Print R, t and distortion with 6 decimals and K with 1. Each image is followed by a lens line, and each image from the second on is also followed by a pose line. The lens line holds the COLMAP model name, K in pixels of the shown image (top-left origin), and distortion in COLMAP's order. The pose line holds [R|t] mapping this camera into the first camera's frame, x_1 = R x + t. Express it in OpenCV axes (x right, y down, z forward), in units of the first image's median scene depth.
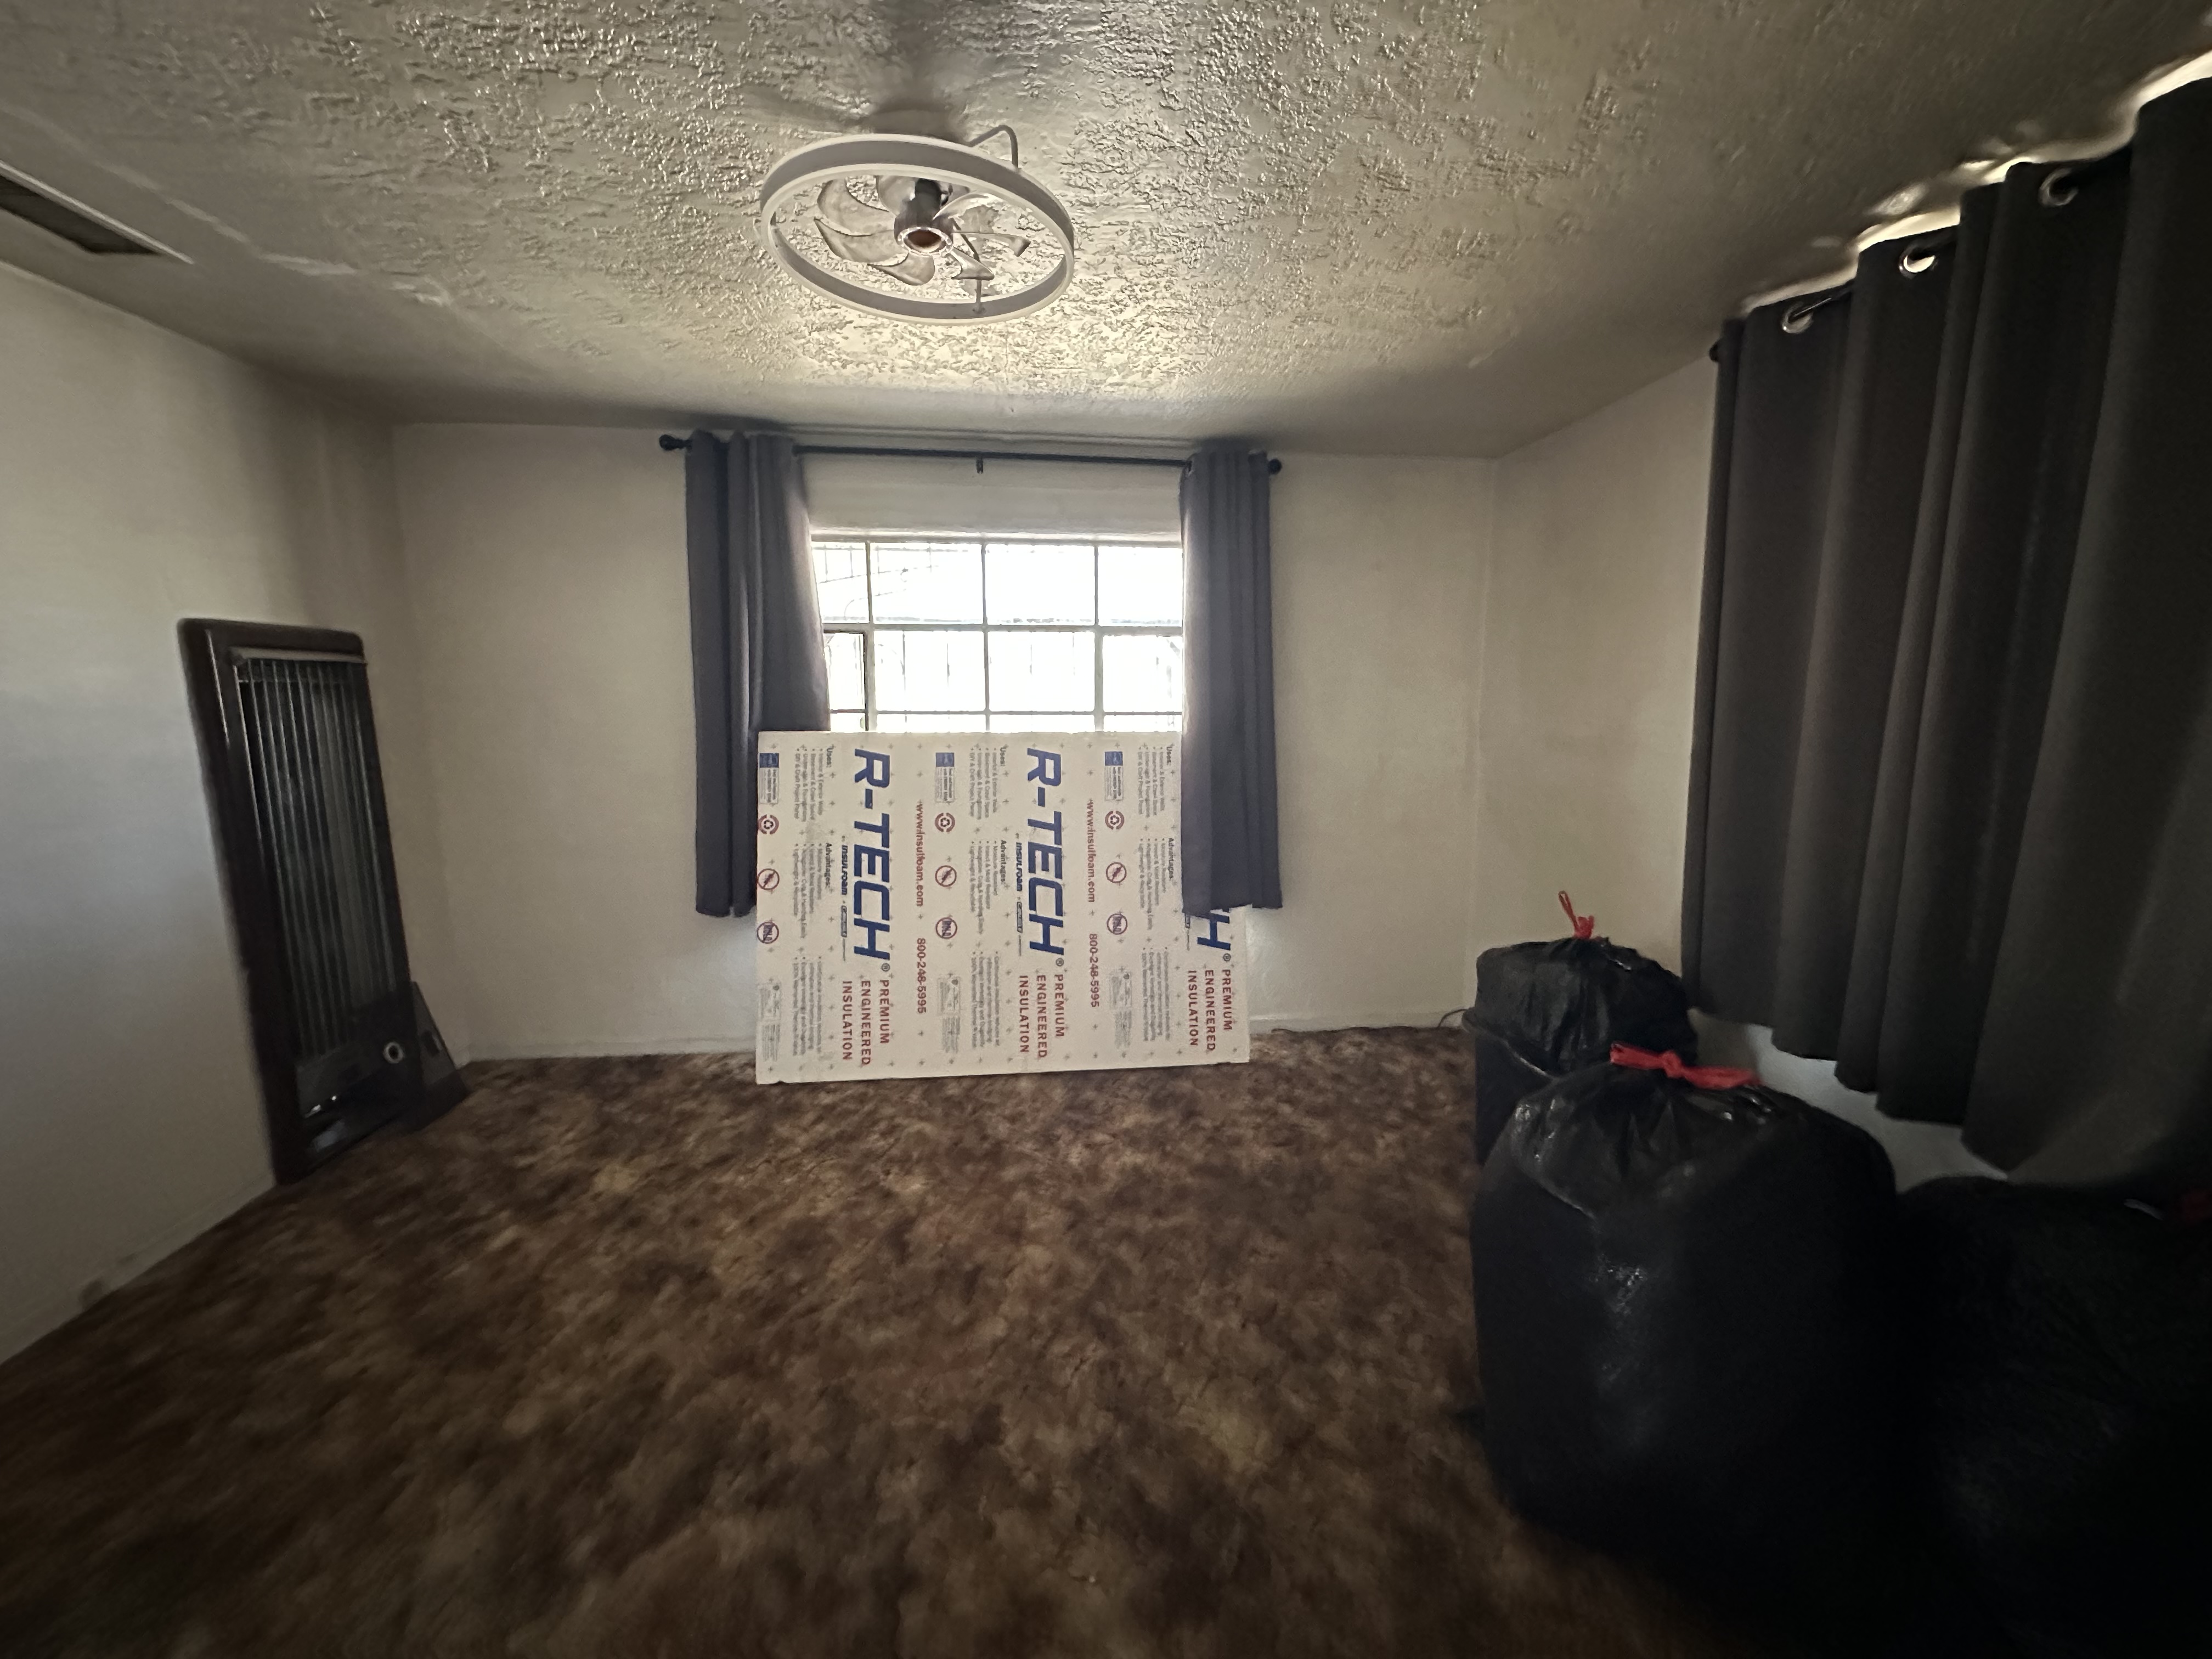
lens RADIAL K [[879.2, 0, 1108.9], [0, 879.2, 825.8], [0, 0, 1]] dist [-0.005458, 0.002425]
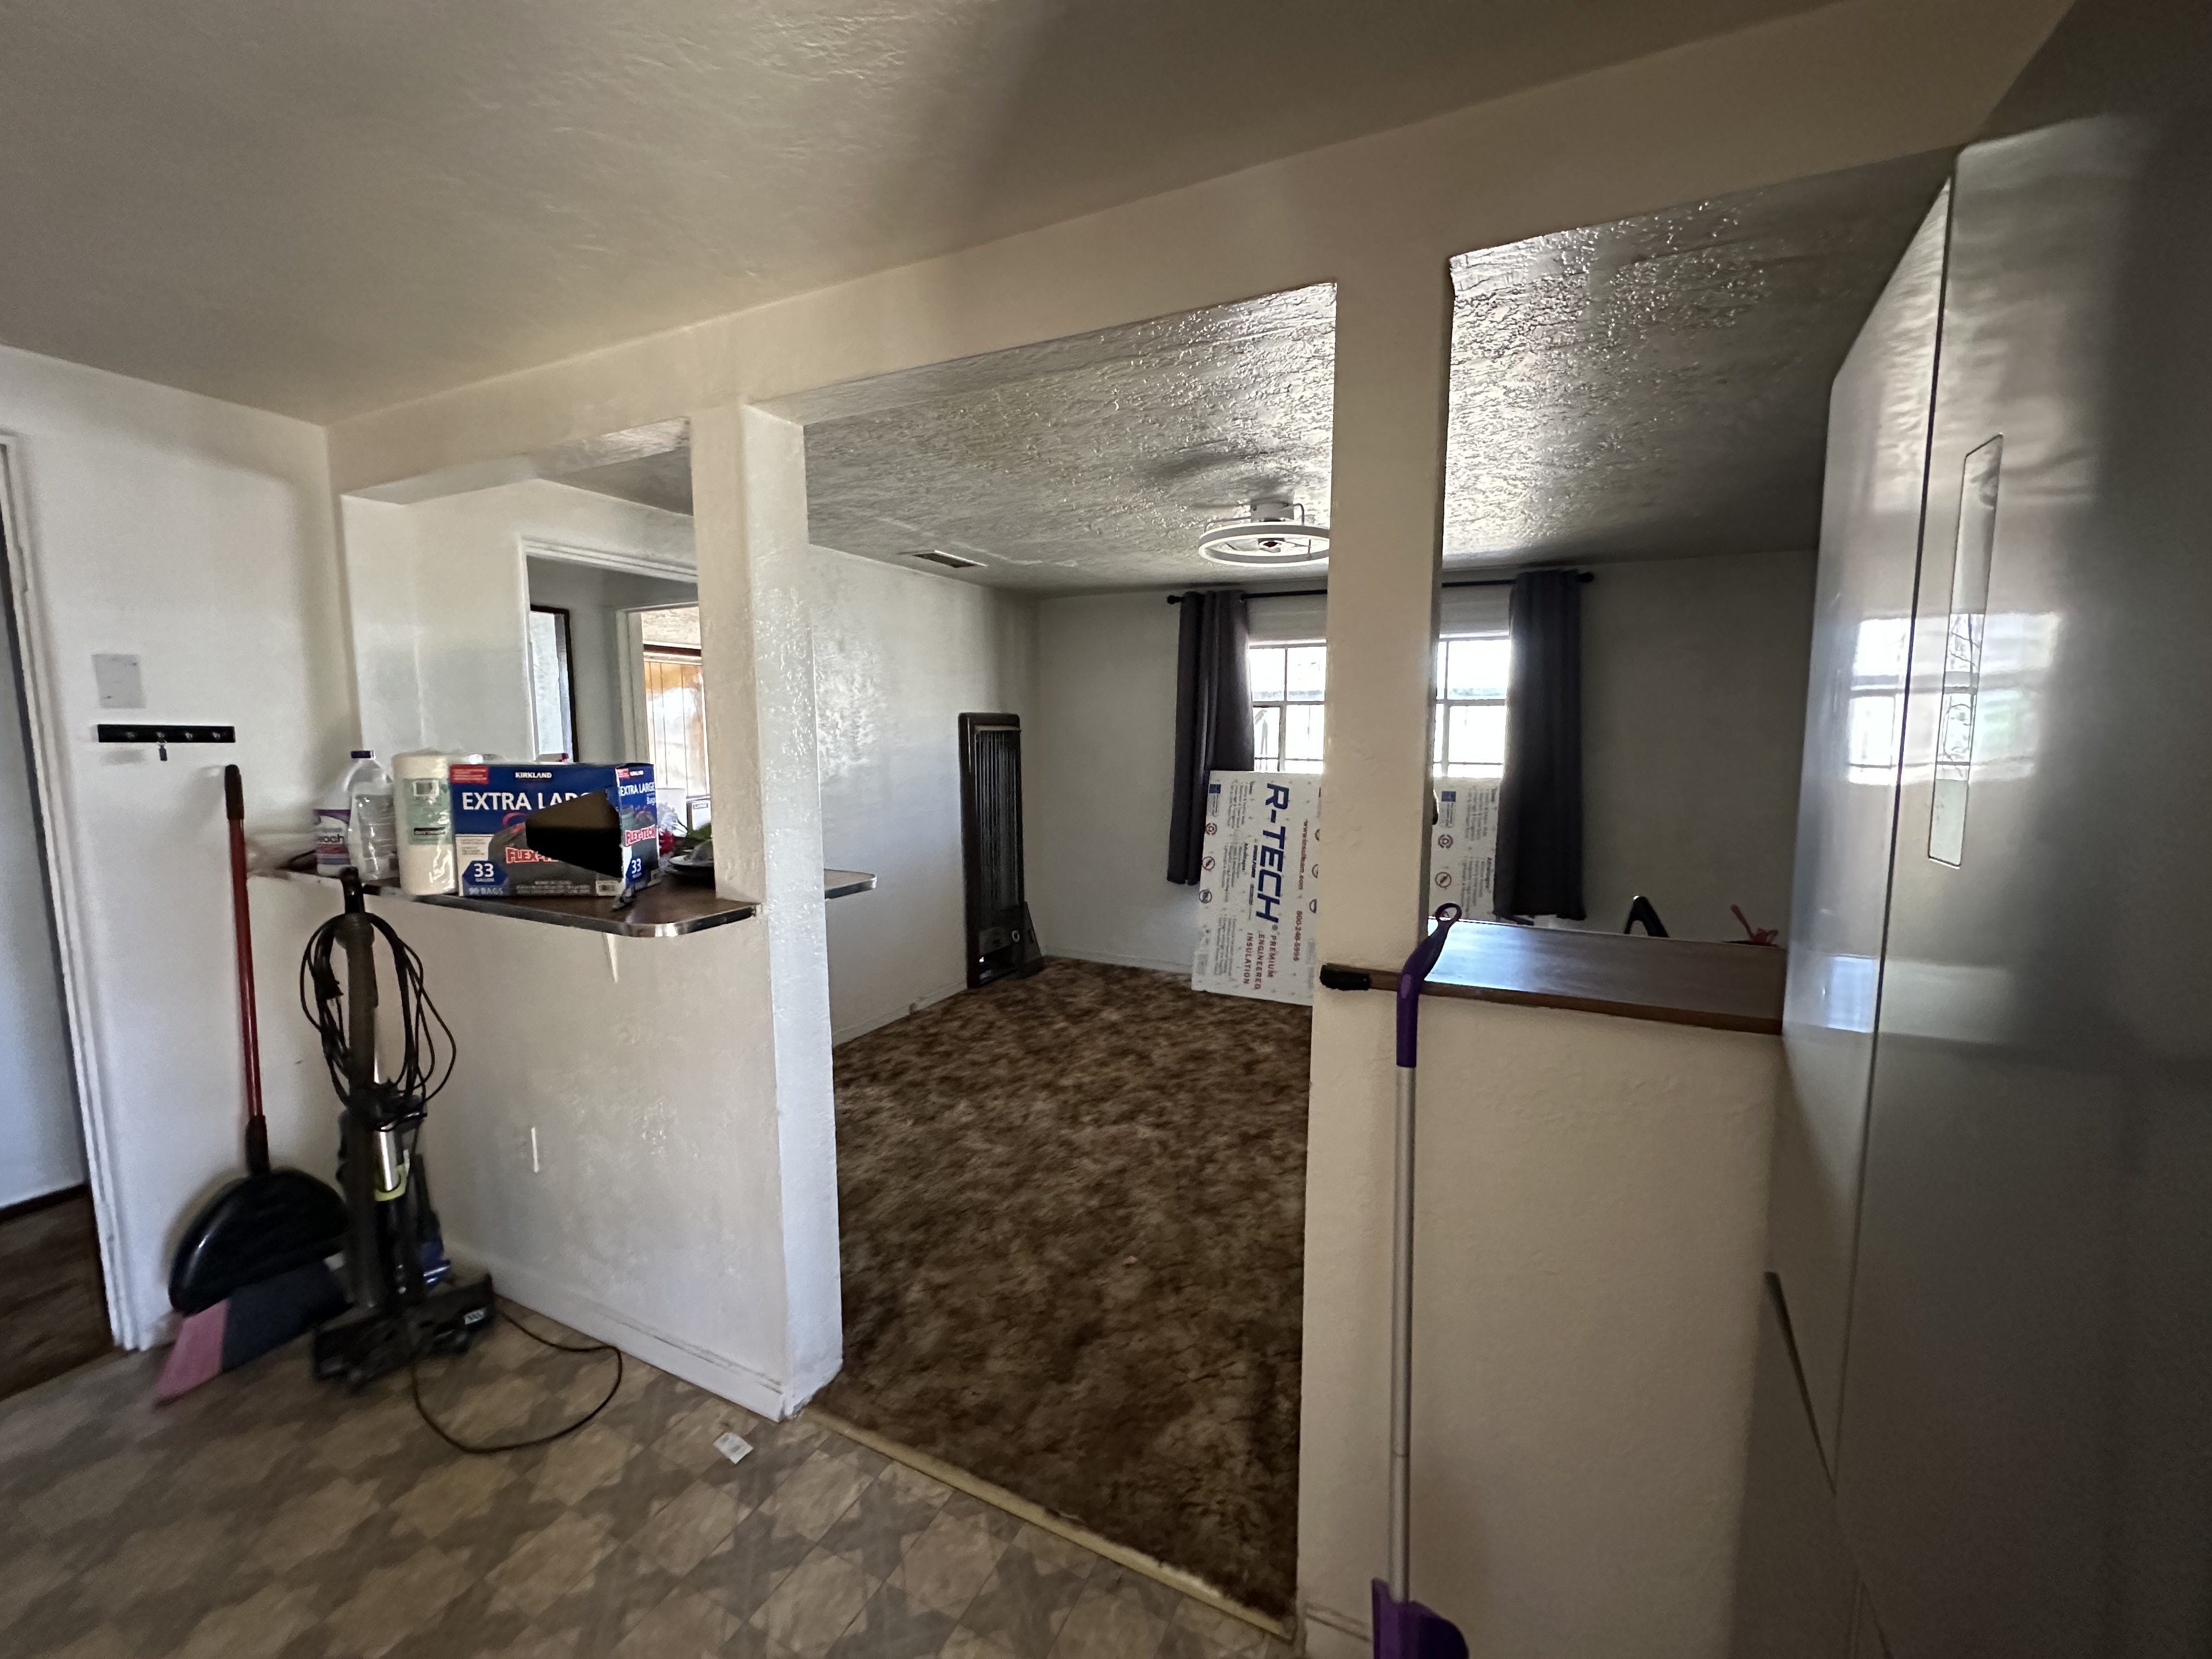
lens RADIAL K [[879.2, 0, 1108.9], [0, 879.2, 825.8], [0, 0, 1]] dist [-0.005458, 0.002425]
pose [[0.853991, 0.056669, -0.517193, 0.307069], [-0.078138, 0.996746, -0.019809, 0.043226], [0.514387, 0.057329, 0.855640, -0.506155]]
